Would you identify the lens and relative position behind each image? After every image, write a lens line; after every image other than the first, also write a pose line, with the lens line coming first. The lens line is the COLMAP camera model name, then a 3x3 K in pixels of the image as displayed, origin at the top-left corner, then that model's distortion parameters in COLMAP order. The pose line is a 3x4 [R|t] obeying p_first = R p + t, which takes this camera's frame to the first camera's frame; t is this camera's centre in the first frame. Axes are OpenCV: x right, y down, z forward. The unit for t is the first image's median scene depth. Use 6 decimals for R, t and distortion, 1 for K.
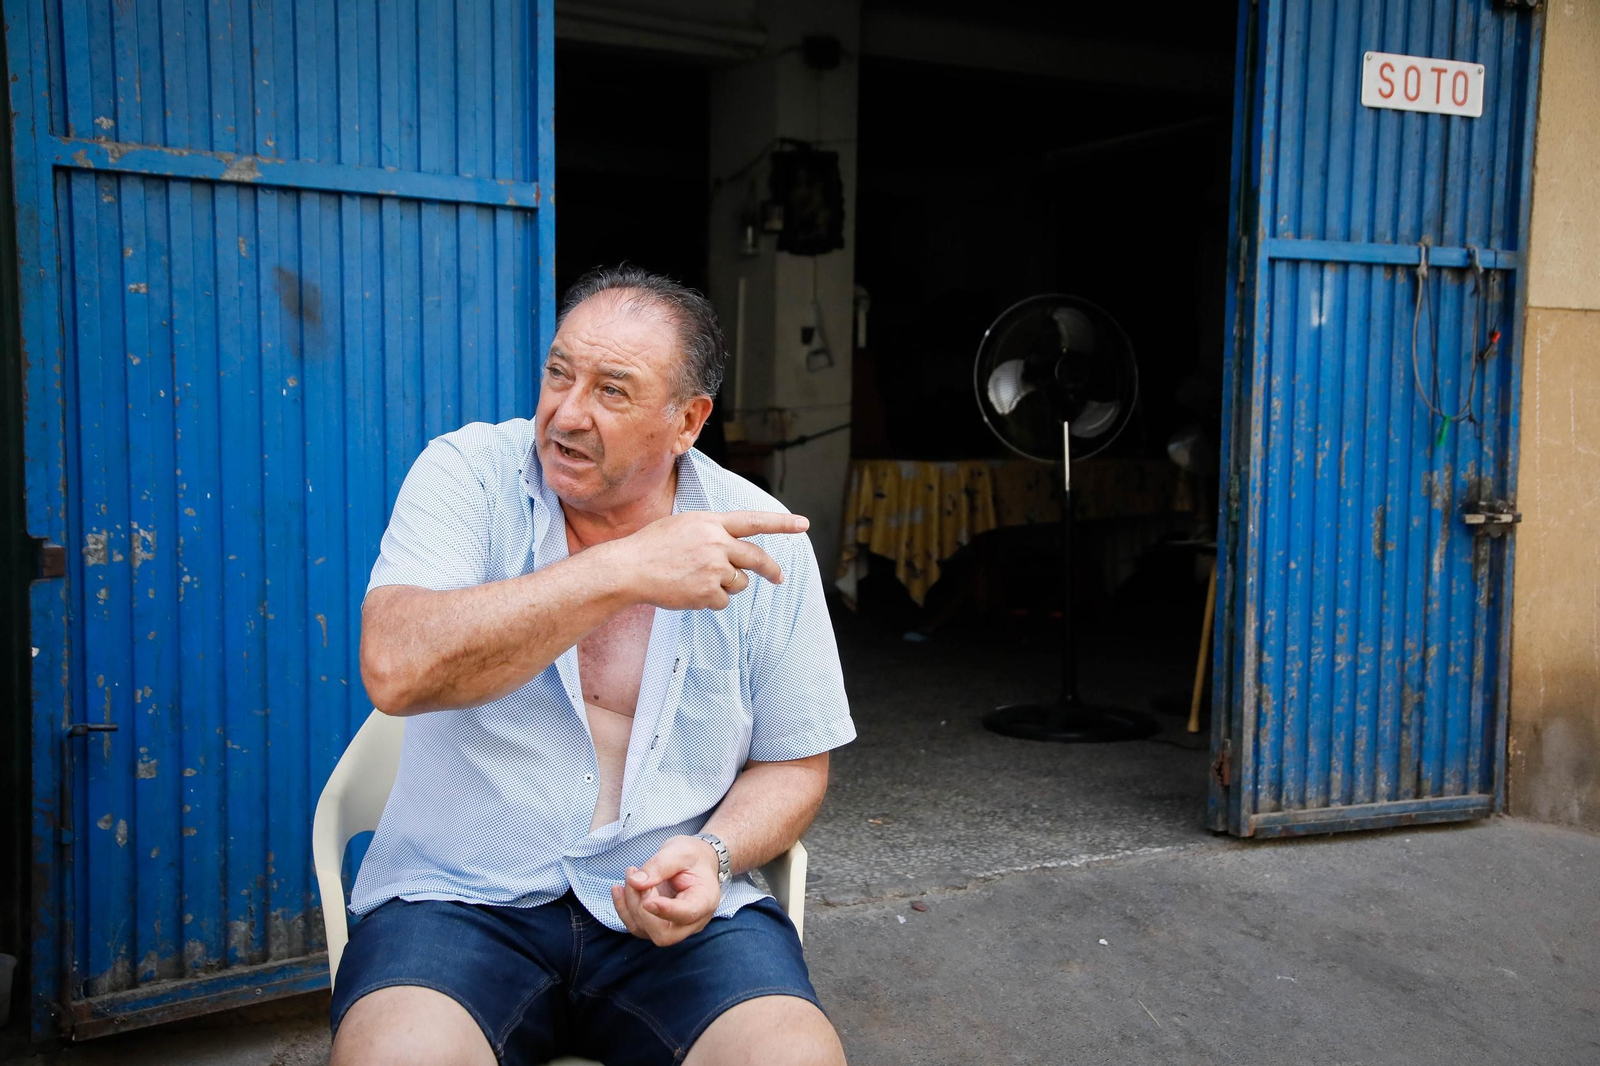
lens RADIAL K [[1564.0, 0, 839.4], [0, 1564.0, 514.6], [0, 0, 1]] dist [0.076540, 0.047424]
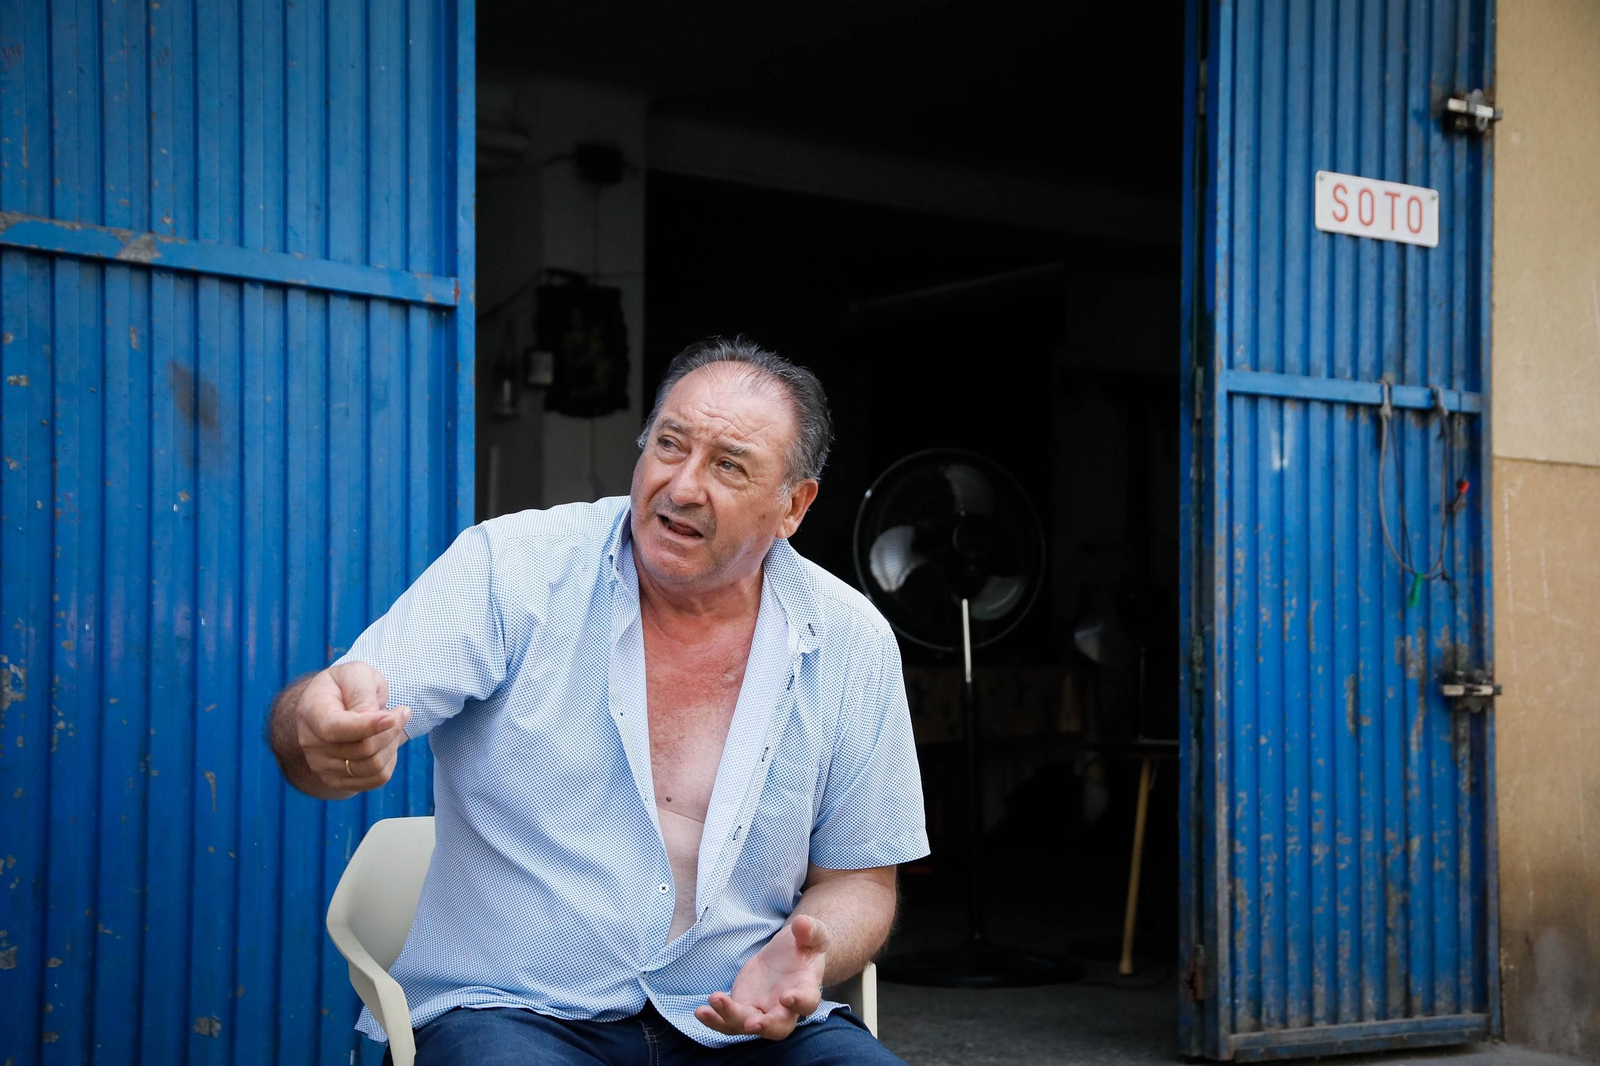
lens RADIAL K [[2071.2, 0, 896.9], [0, 2071.2, 561.0], [0, 0, 1]] dist [0.204986, 0.000000]
pose [[0.987340, -0.001507, 0.158612, -0.094546], [0.017999, 0.994561, -0.102589, 0.047653], [-0.157594, 0.104145, 0.981997, -0.113007]]
